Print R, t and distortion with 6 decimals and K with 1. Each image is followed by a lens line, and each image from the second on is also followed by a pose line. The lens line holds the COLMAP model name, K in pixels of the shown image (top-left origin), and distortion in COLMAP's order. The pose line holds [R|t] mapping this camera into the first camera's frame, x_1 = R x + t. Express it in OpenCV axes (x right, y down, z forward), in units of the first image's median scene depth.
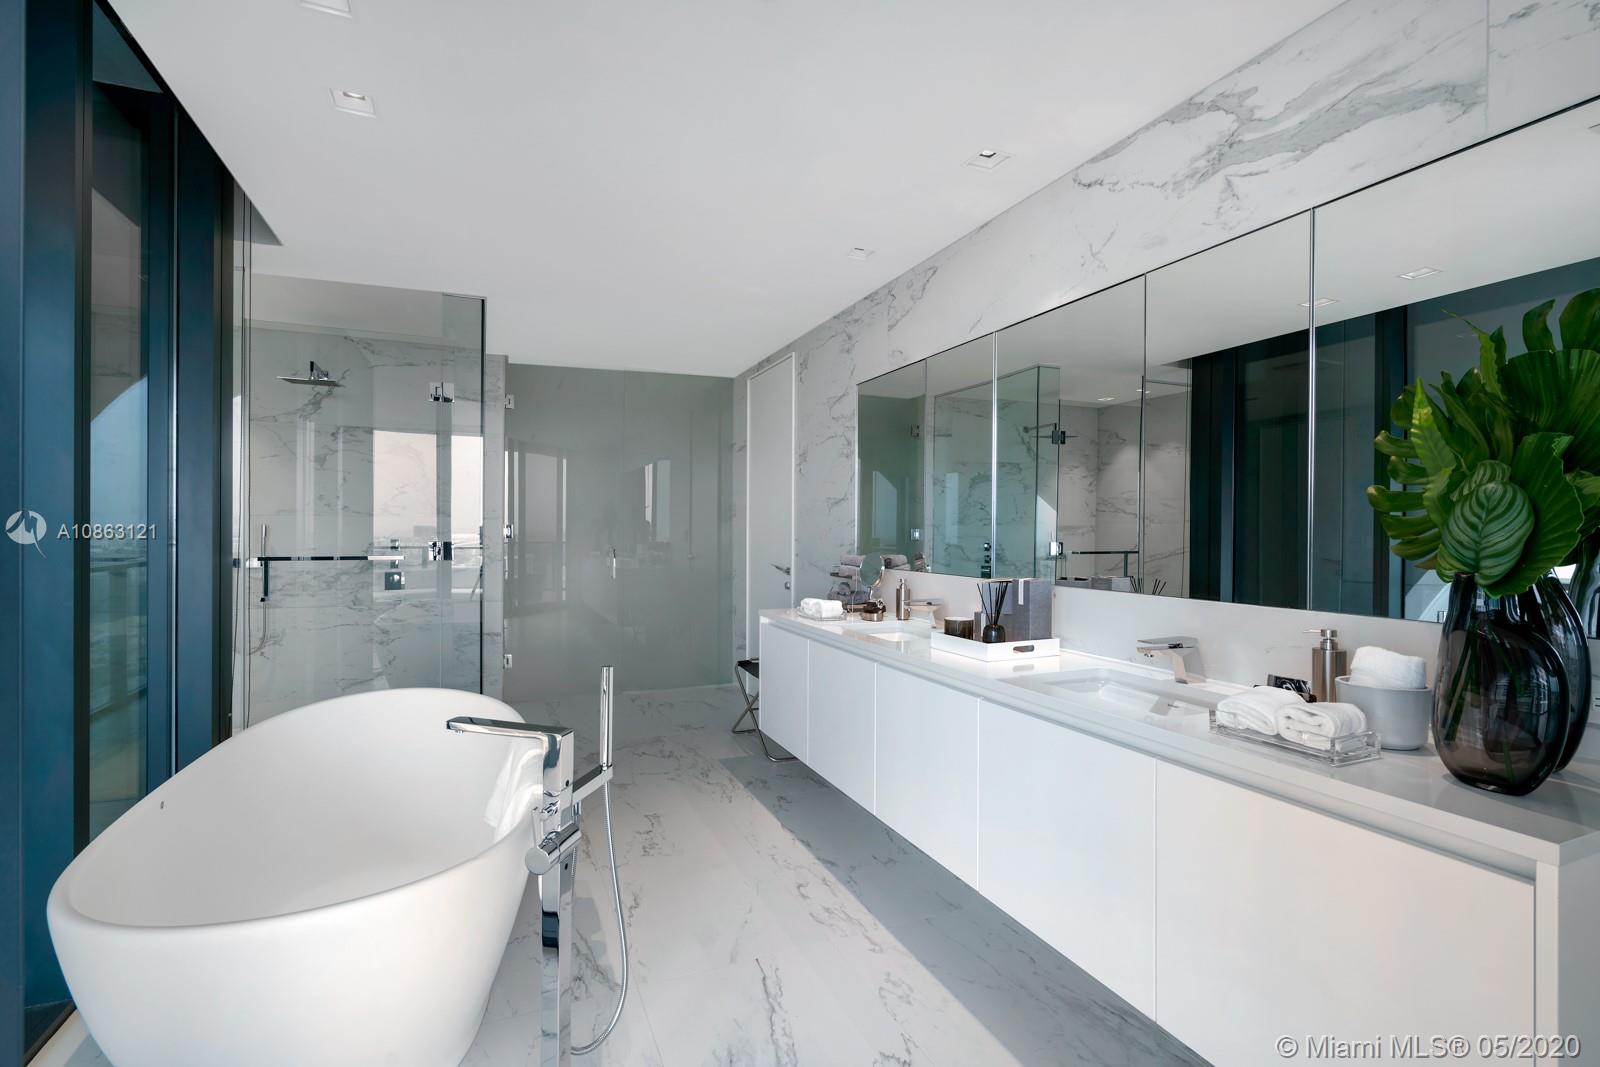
lens RADIAL K [[709.5, 0, 792.6], [0, 709.5, 528.9], [0, 0, 1]] dist [-0.016686, 0.002138]
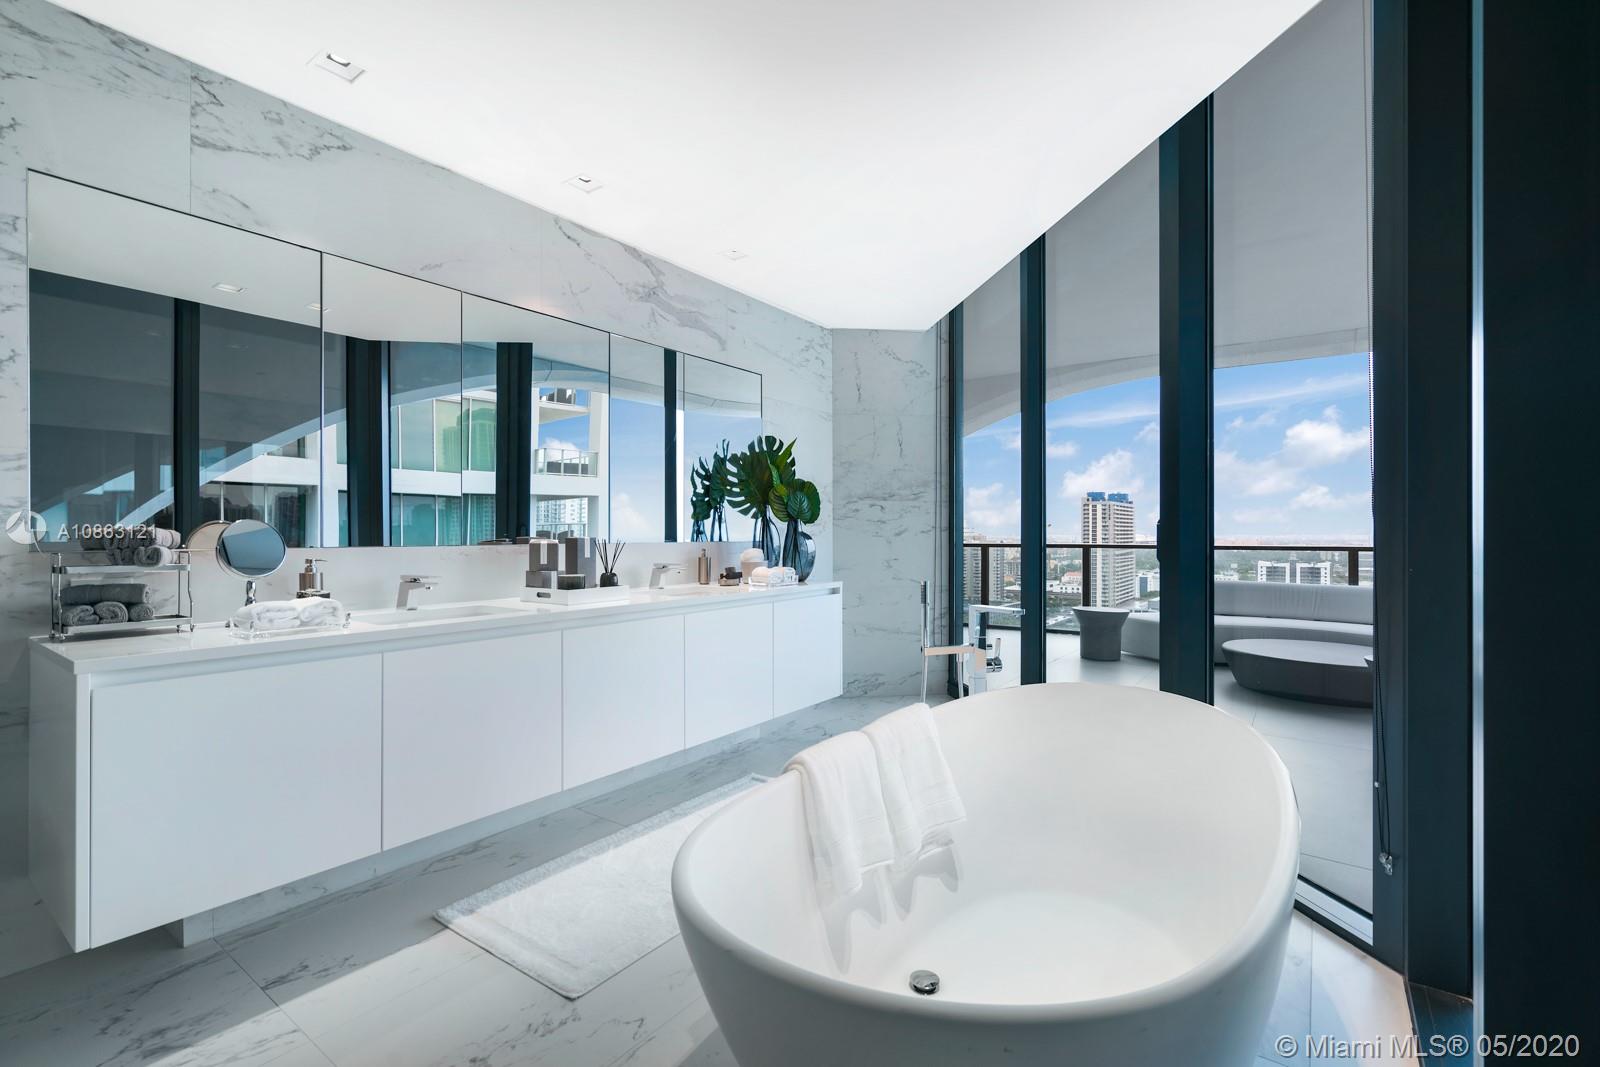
lens RADIAL K [[709.5, 0, 804.1], [0, 709.5, 527.2], [0, 0, 1]] dist [-0.016686, 0.002138]
pose [[-0.518053, 0.003189, 0.855342, -0.944189], [-0.002193, 0.999985, -0.005057, 0.059875], [-0.855346, -0.004496, -0.518038, 1.320759]]
